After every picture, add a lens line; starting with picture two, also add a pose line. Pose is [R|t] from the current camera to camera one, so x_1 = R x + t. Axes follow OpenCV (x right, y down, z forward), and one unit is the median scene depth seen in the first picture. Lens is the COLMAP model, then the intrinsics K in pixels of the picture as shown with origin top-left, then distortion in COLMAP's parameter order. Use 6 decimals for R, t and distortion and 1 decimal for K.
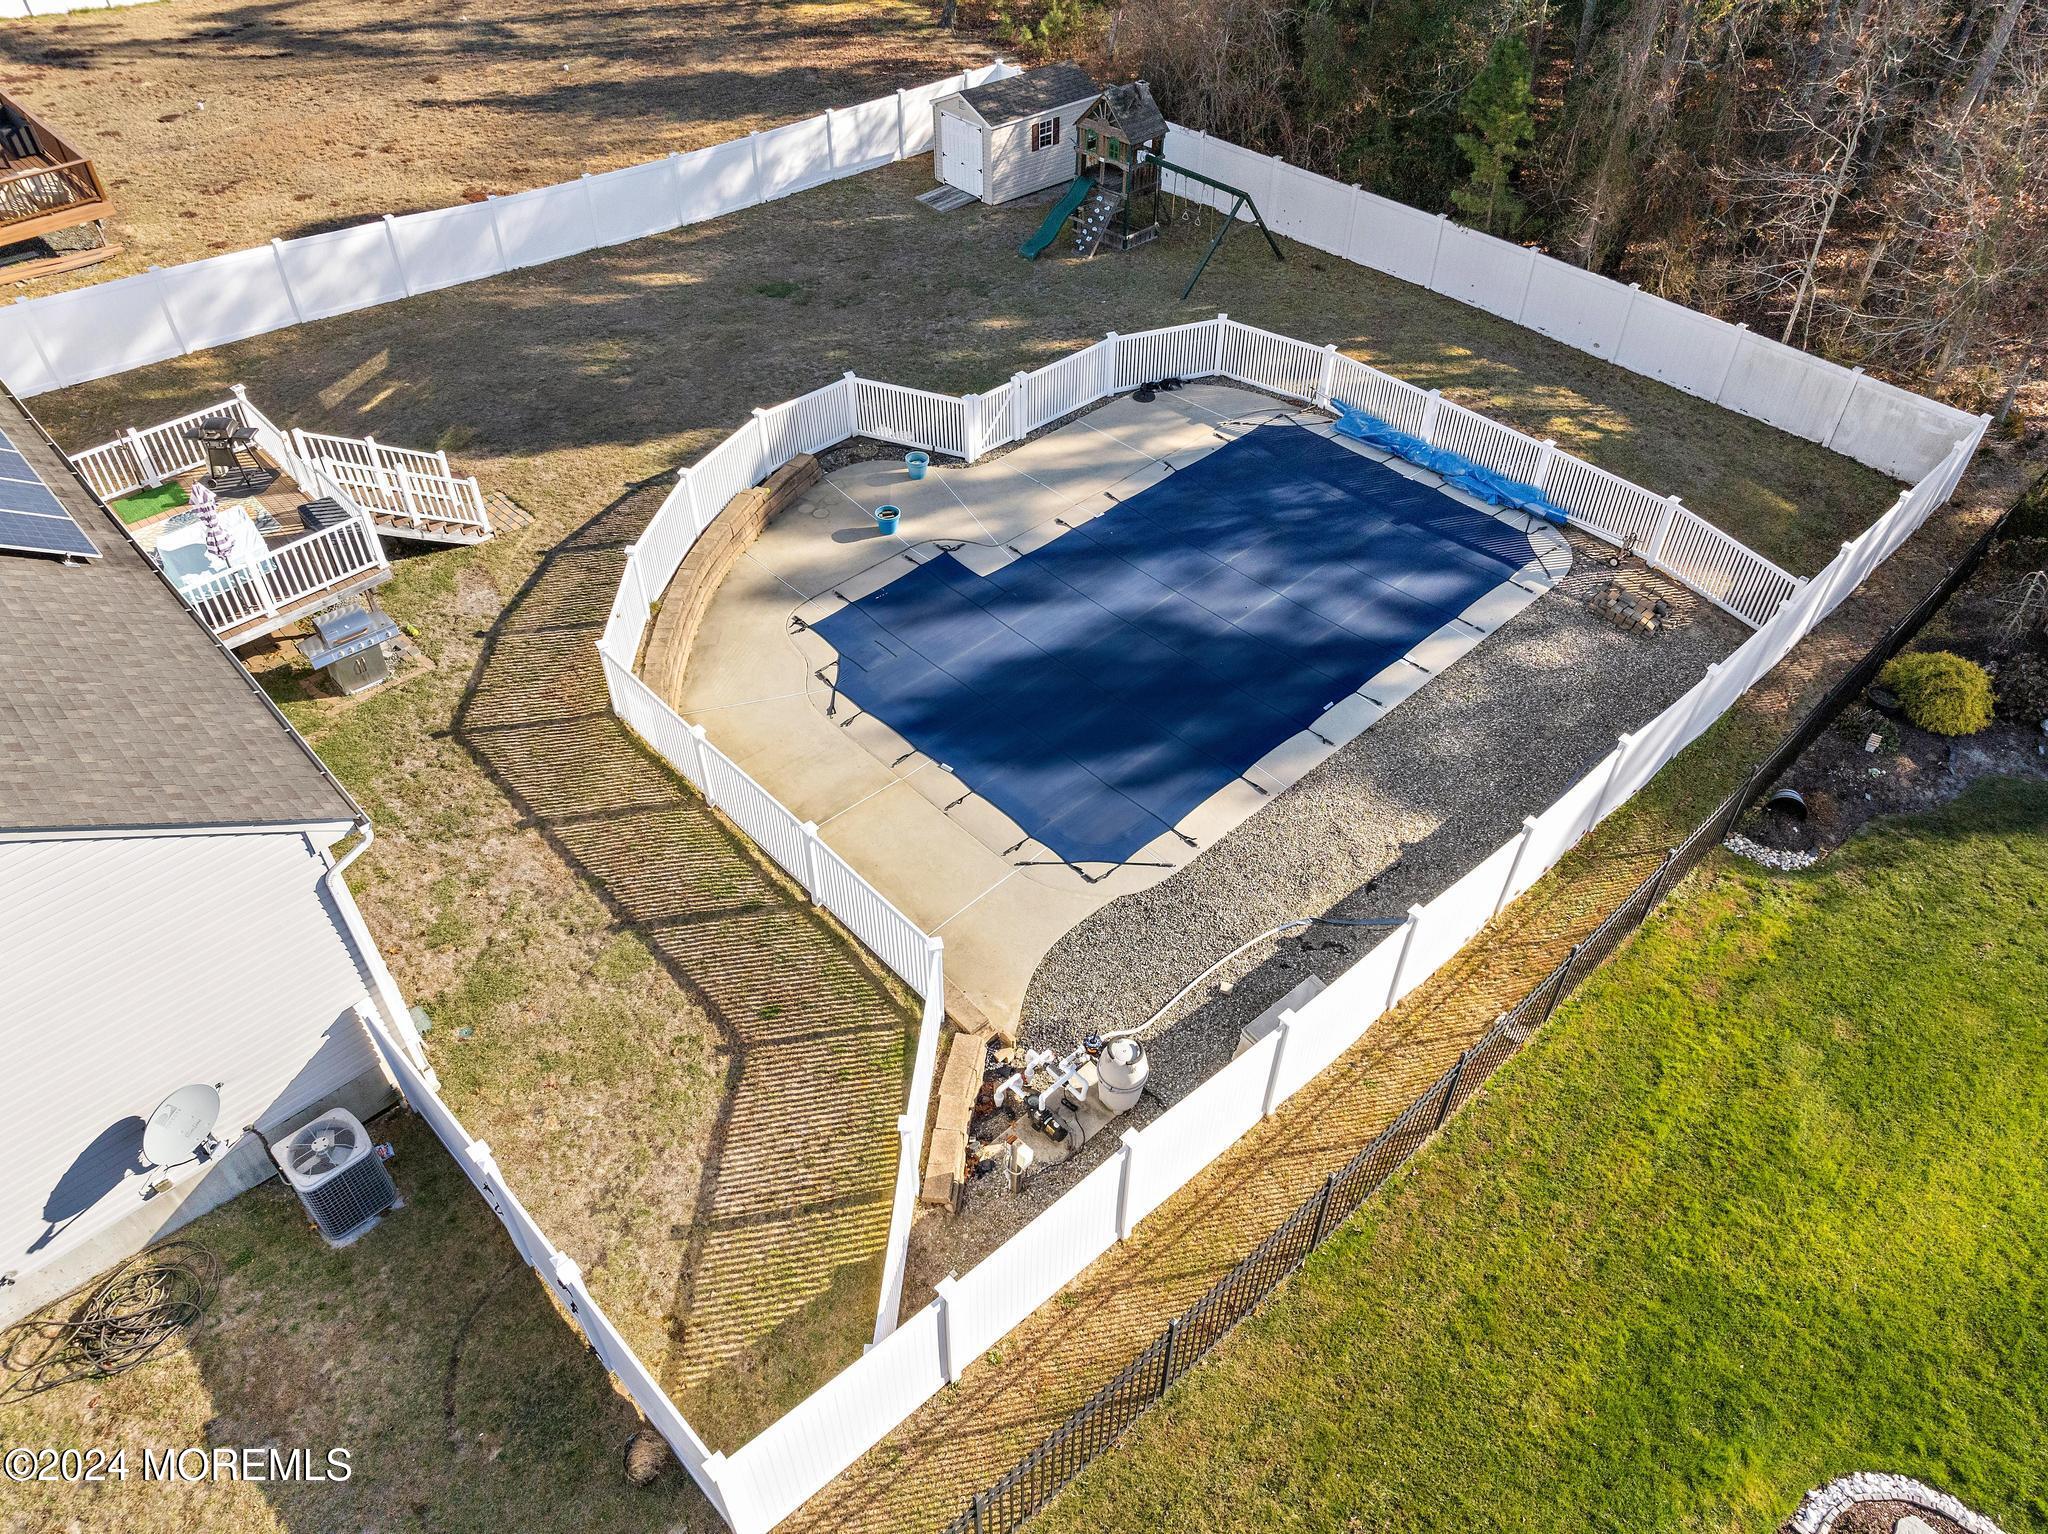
lens RADIAL K [[1453.4, 0, 1015.1], [0, 1453.4, 756.5], [0, 0, 1]] dist [-0.030628, -0.013418]
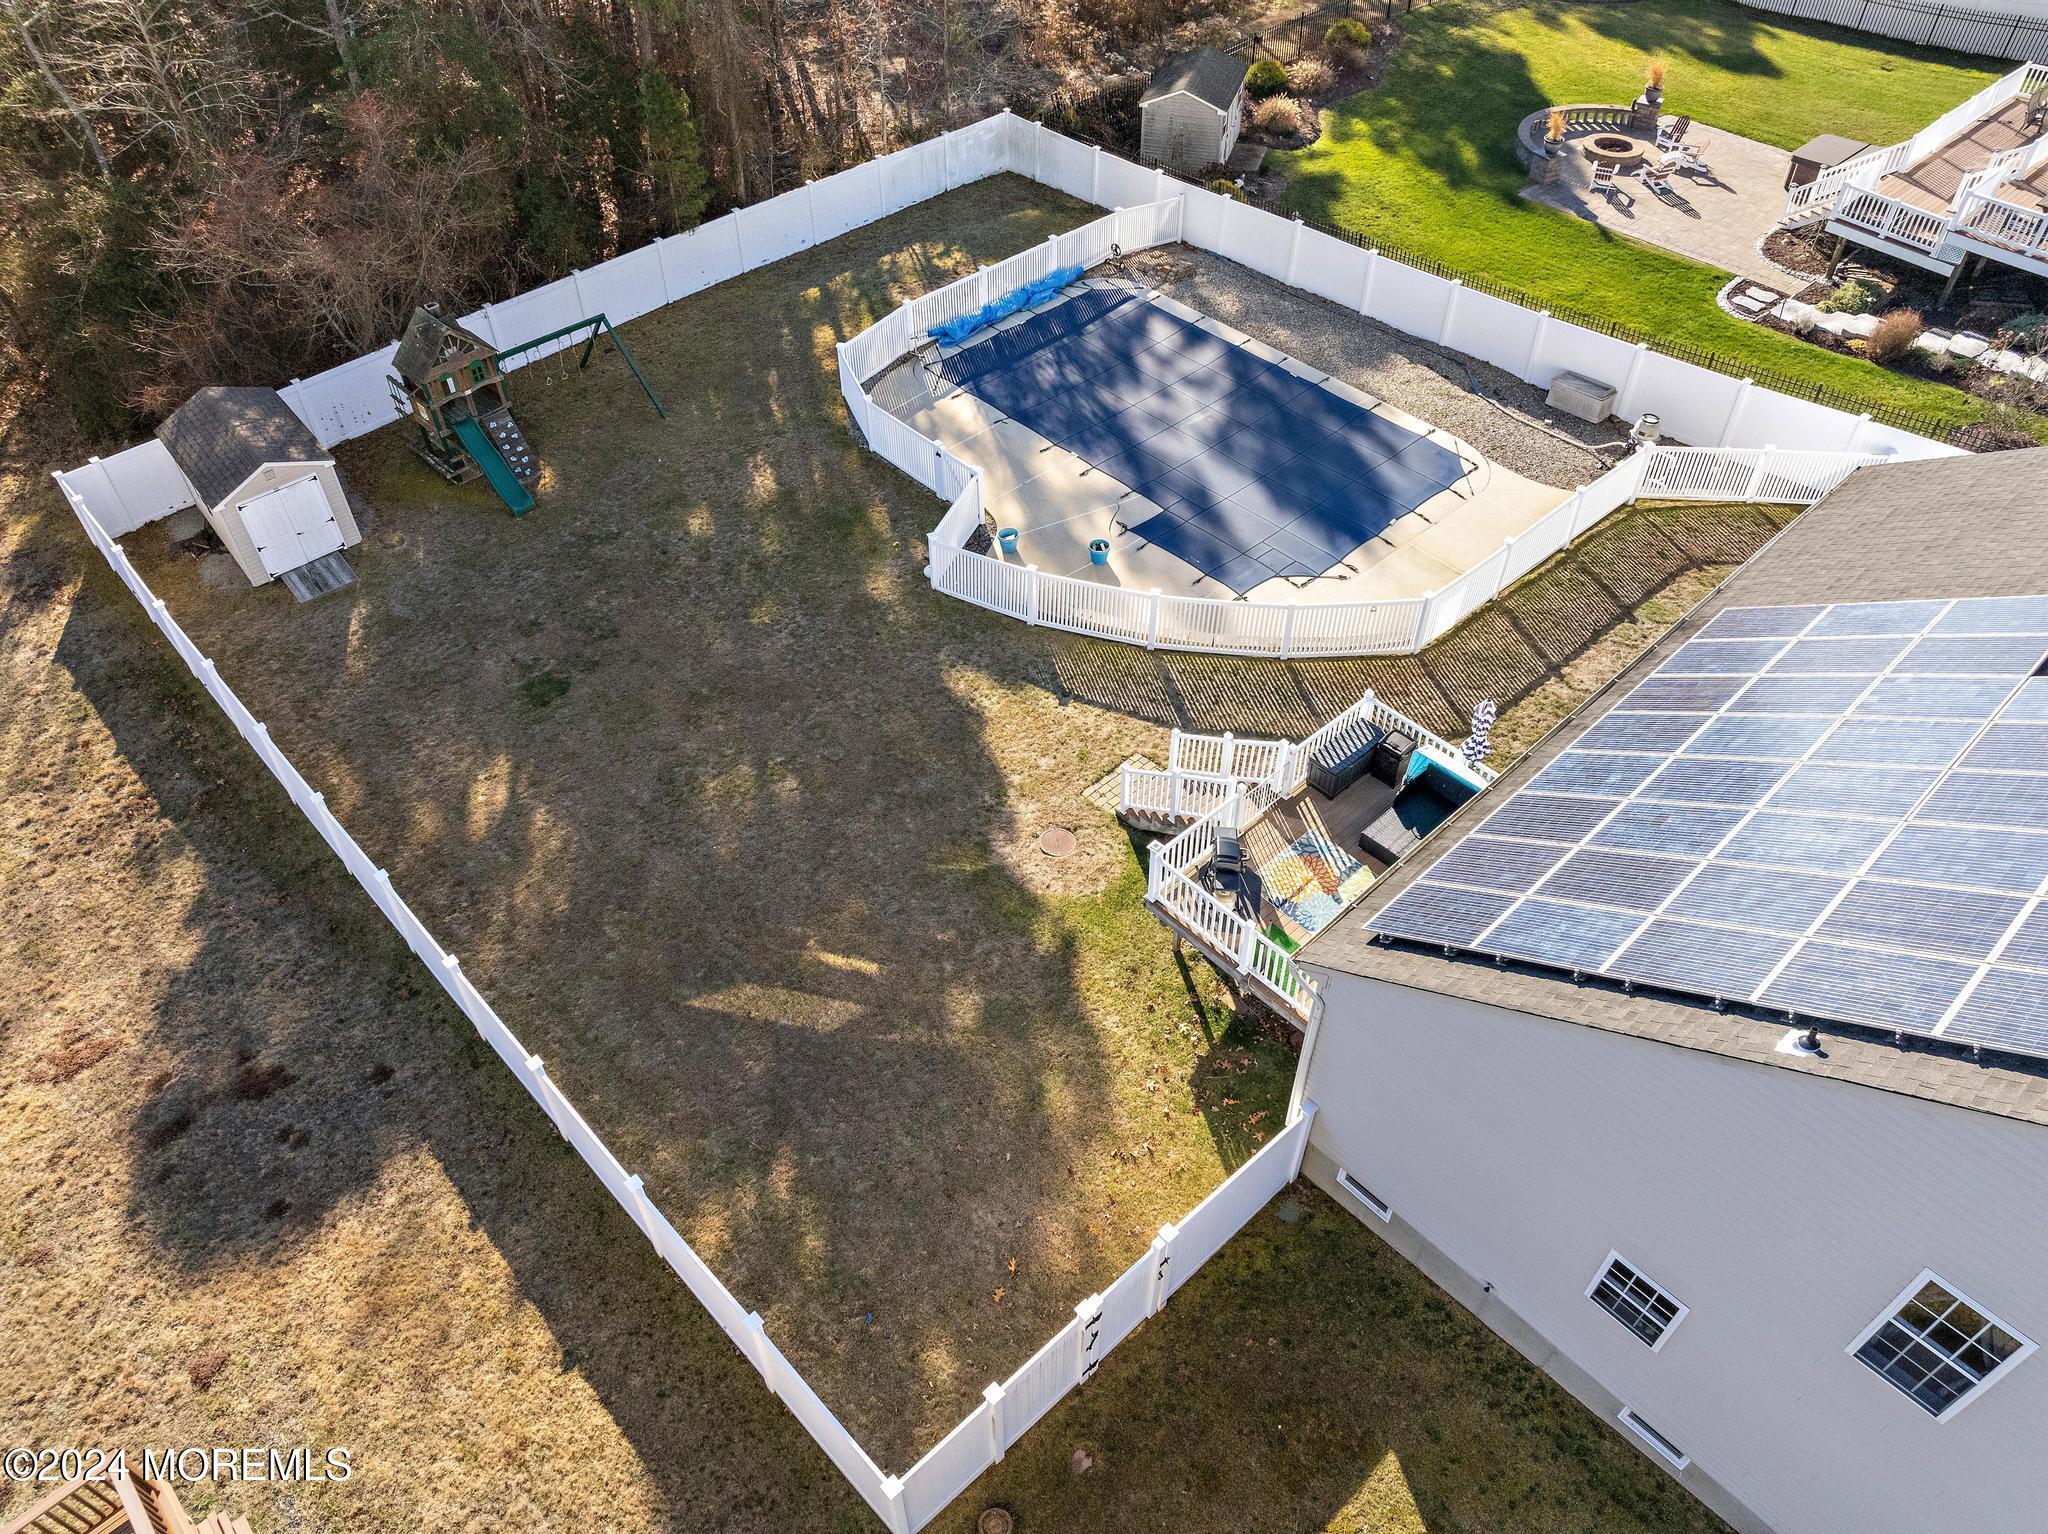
lens RADIAL K [[1453.4, 0, 1015.1], [0, 1453.4, 756.5], [0, 0, 1]] dist [-0.030628, -0.013418]
pose [[0.015006, -0.712063, 0.701955, -1.072894], [0.693481, 0.513157, 0.505721, -0.751051], [-0.720319, 0.479204, 0.501502, 0.587845]]
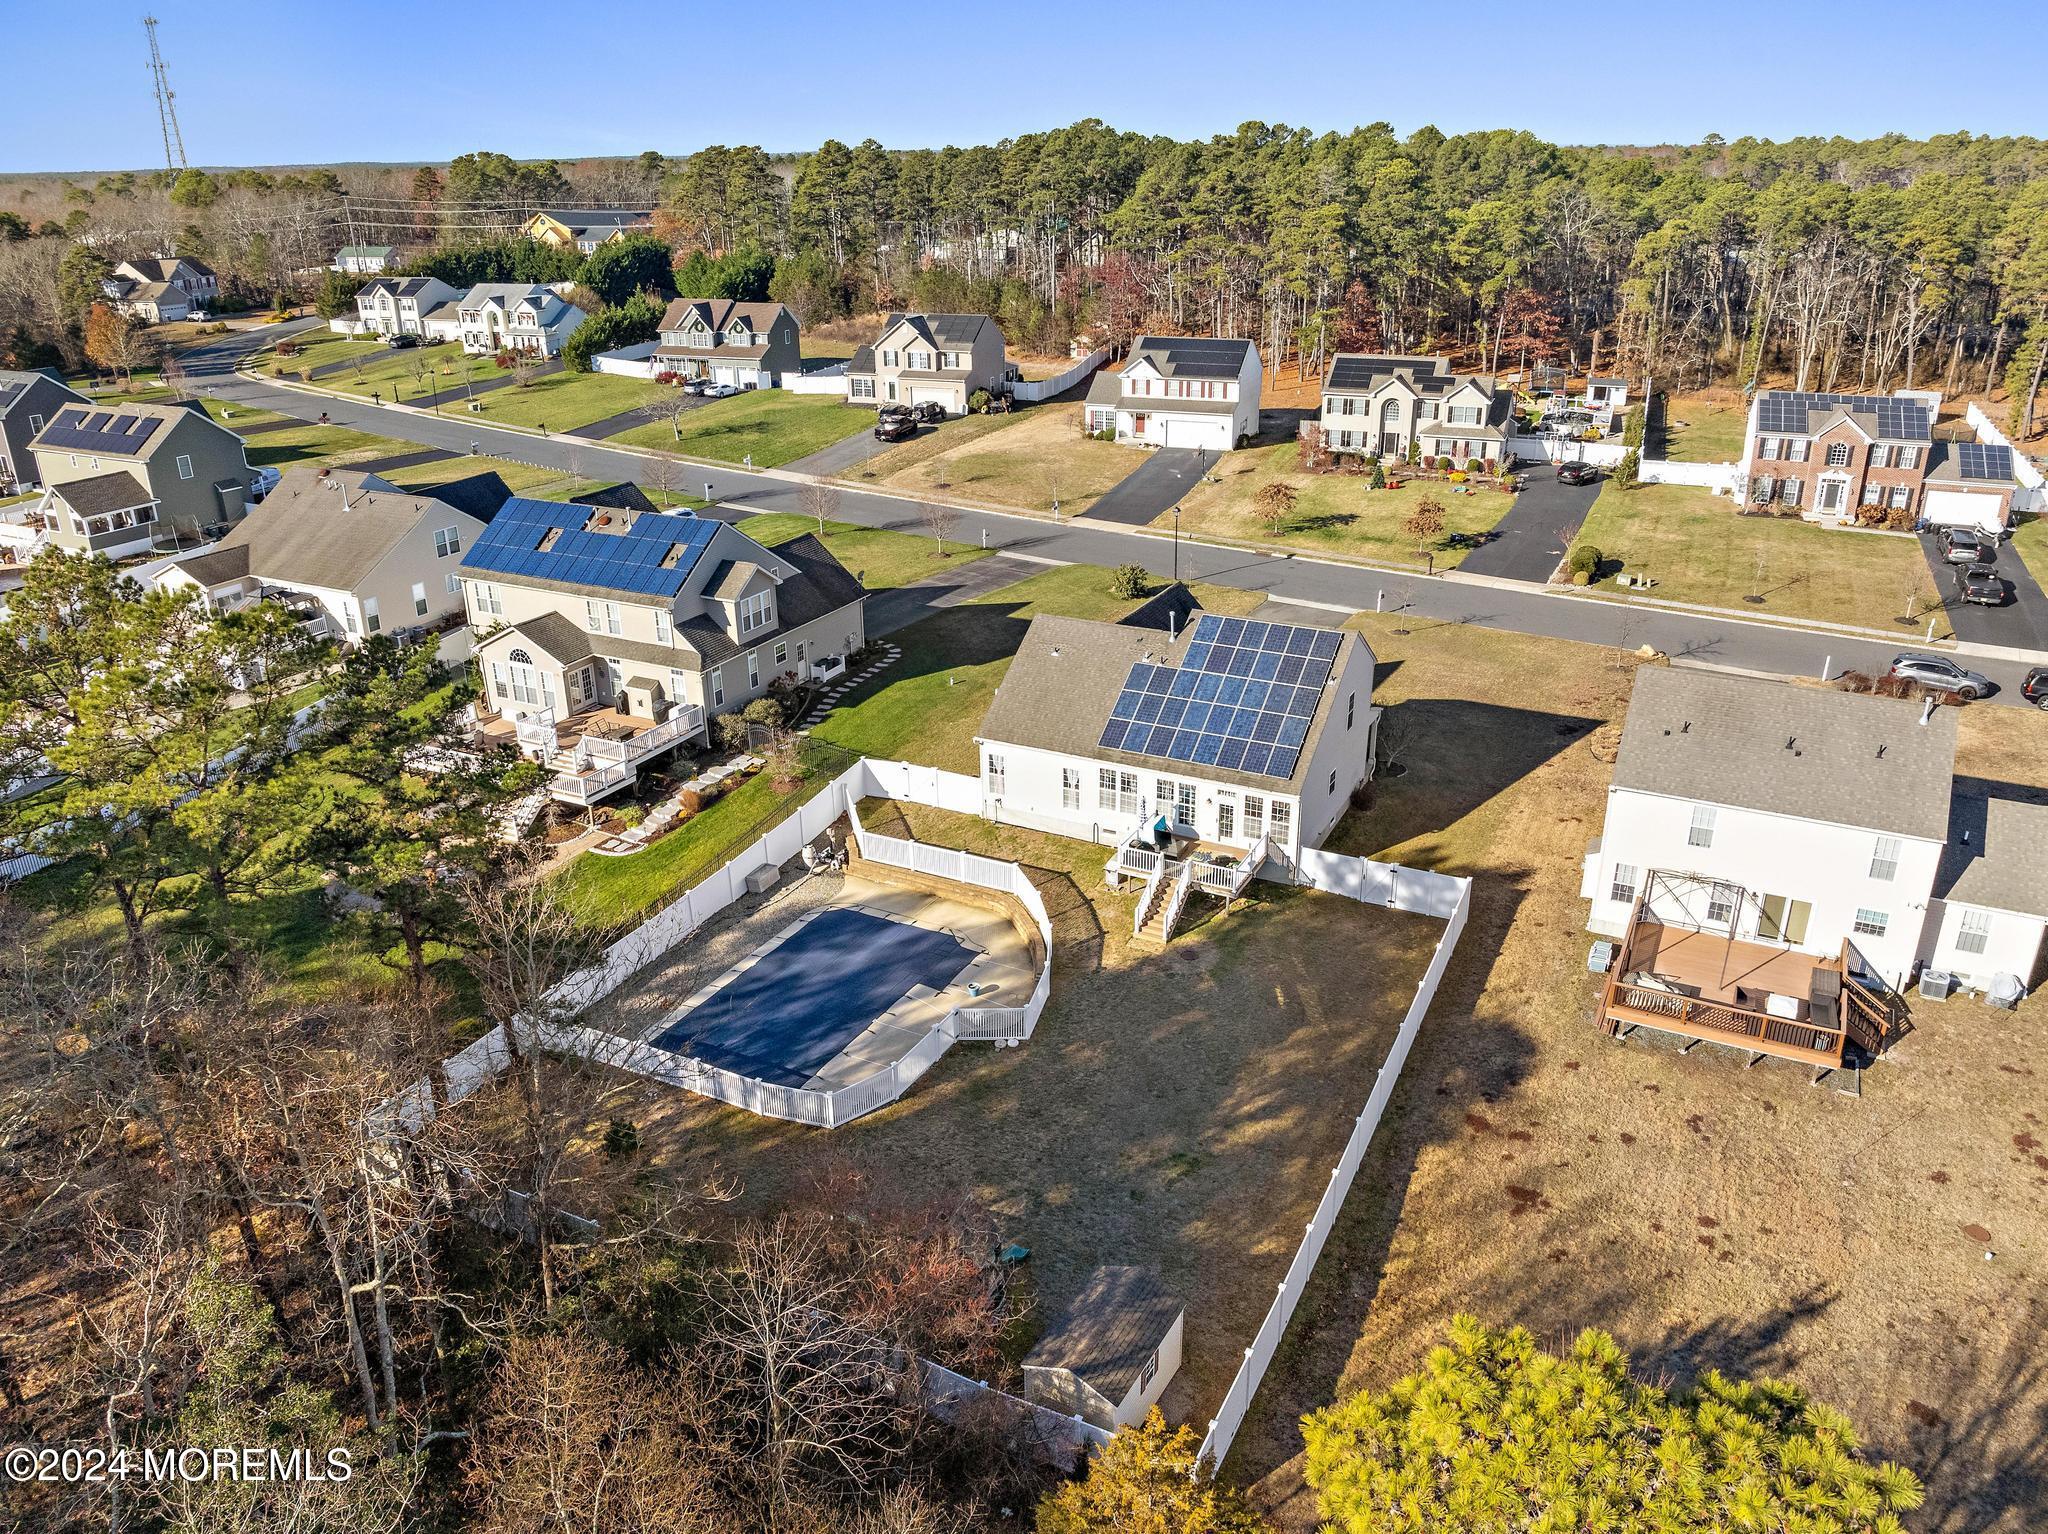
lens RADIAL K [[1453.4, 0, 1015.1], [0, 1453.4, 756.5], [0, 0, 1]] dist [-0.030628, -0.013418]
pose [[-0.949613, 0.131786, -0.284373, 0.402827], [-0.204531, 0.426937, 0.880847, -2.218422], [0.237492, 0.894627, -0.378471, 1.577195]]
